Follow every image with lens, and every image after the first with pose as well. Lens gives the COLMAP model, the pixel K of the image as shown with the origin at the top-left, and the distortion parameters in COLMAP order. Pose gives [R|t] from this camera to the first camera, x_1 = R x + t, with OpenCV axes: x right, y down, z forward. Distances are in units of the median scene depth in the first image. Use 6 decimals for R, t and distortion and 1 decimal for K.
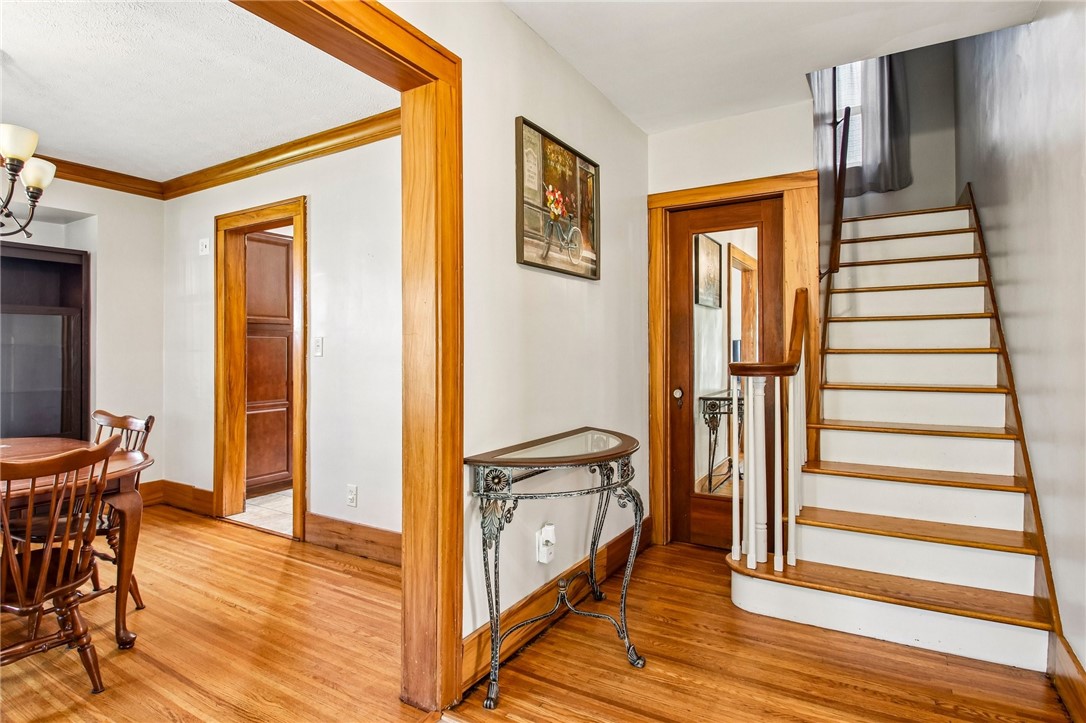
lens RADIAL K [[579.0, 0, 542.1], [0, 579.0, 354.4], [0, 0, 1]] dist [-0.003370, -0.001402]
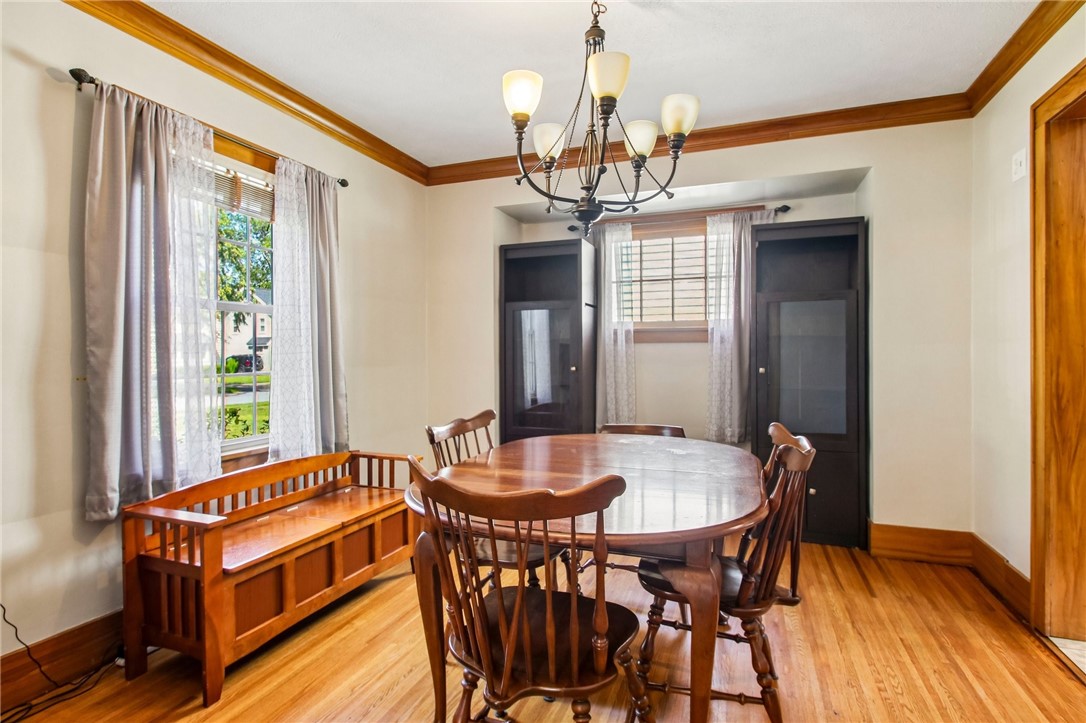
lens RADIAL K [[579.0, 0, 543.5], [0, 579.0, 352.9], [0, 0, 1]] dist [-0.003370, -0.001402]
pose [[0.170417, 0.000585, -0.985372, -0.085602], [0.004988, 0.999986, 0.001456, 0.003846], [0.985359, -0.005164, 0.170412, 0.432441]]
